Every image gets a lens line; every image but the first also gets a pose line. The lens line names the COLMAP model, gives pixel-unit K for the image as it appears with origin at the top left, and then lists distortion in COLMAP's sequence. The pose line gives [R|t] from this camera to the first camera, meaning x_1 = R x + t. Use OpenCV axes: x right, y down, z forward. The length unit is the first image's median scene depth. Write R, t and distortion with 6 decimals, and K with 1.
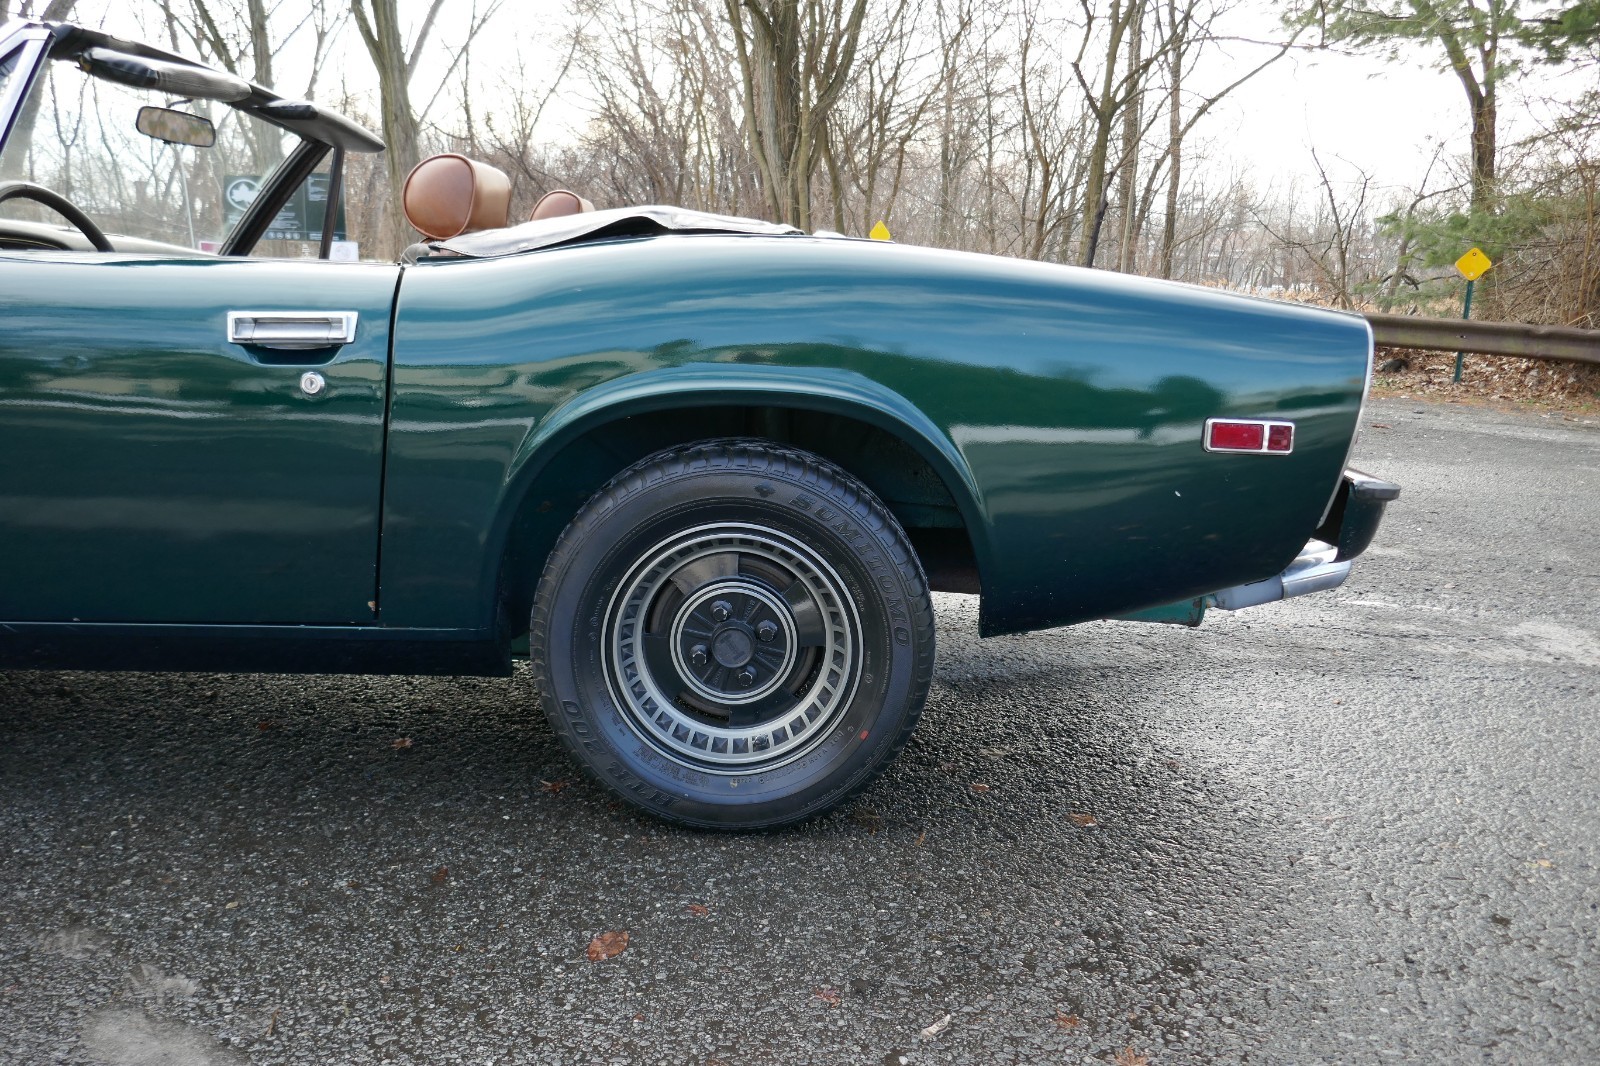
lens RADIAL K [[1156.4, 0, 800.0], [0, 1156.4, 533.0], [0, 0, 1]] dist [-0.002587, 0.001125]
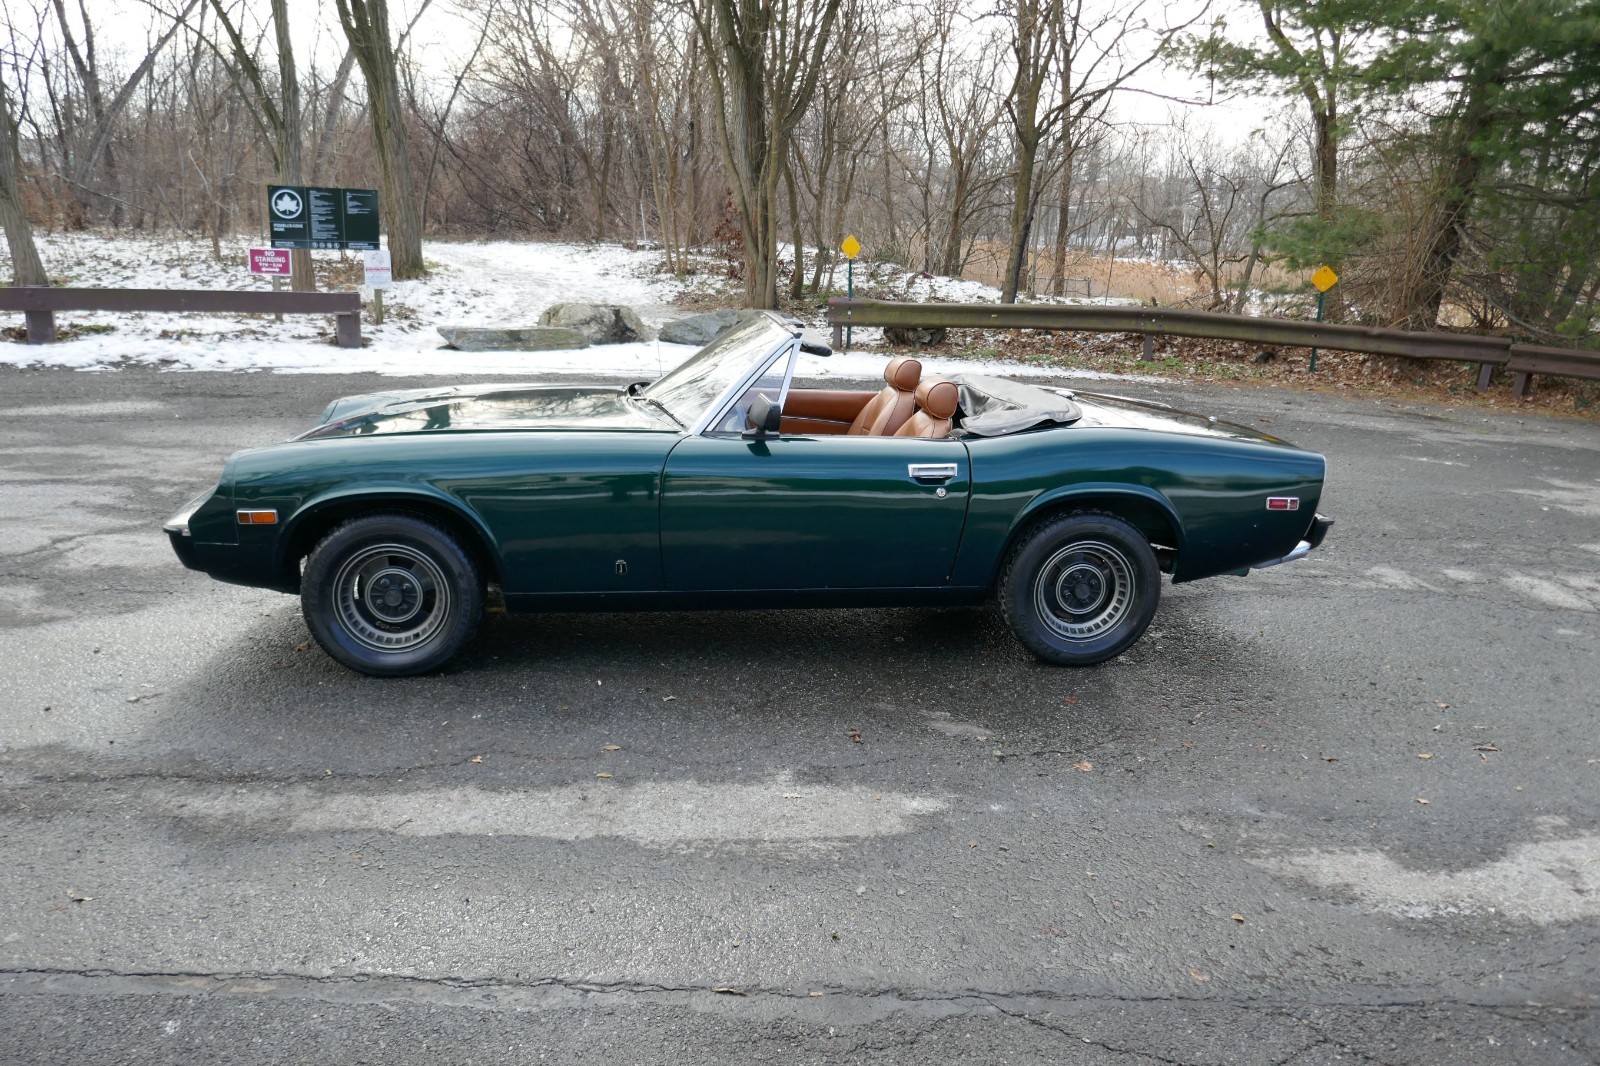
lens RADIAL K [[1156.7, 0, 800.0], [0, 1156.7, 533.0], [0, 0, 1]] dist [-0.010647, -0.002896]
pose [[0.993427, -0.023471, 0.112035, -0.499913], [0.018586, 0.998839, 0.044448, -0.077900], [-0.112948, -0.042074, 0.992710, -0.740602]]
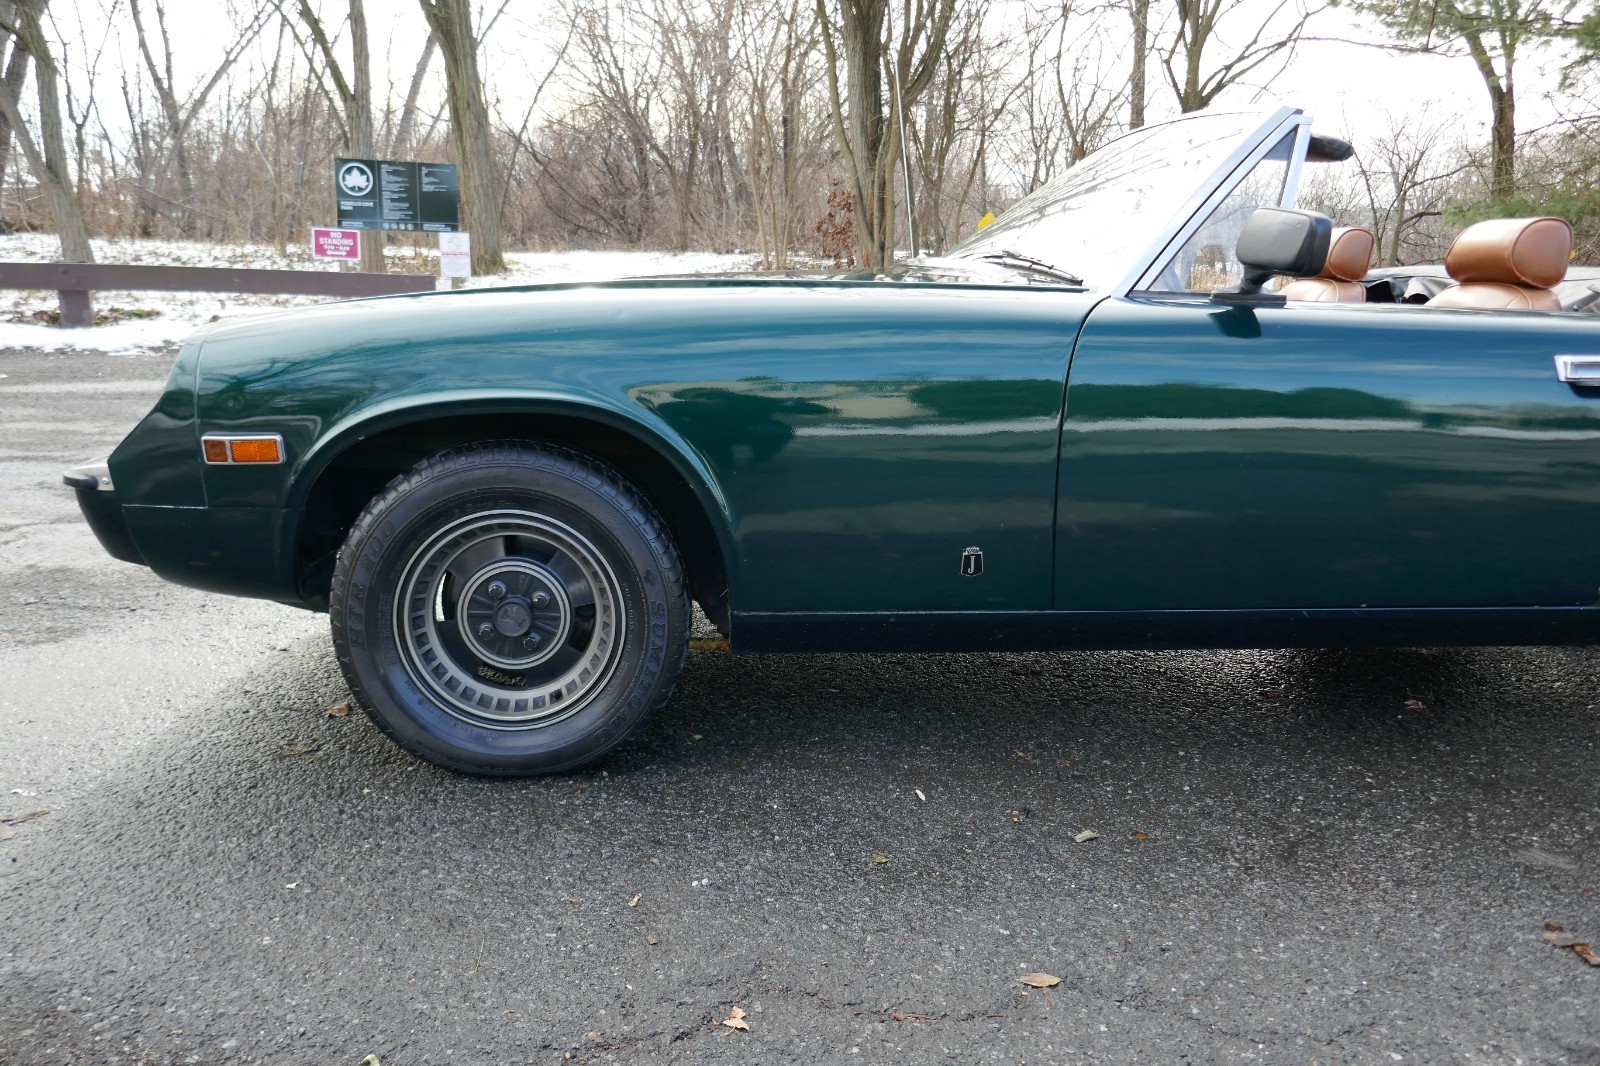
lens RADIAL K [[1156.7, 0, 800.0], [0, 1156.7, 533.0], [0, 0, 1]] dist [-0.010647, -0.002896]
pose [[0.998073, -0.015296, 0.060133, -0.678698], [0.014296, 0.999753, 0.017019, -0.016626], [-0.060378, -0.016126, 0.998045, -0.092589]]
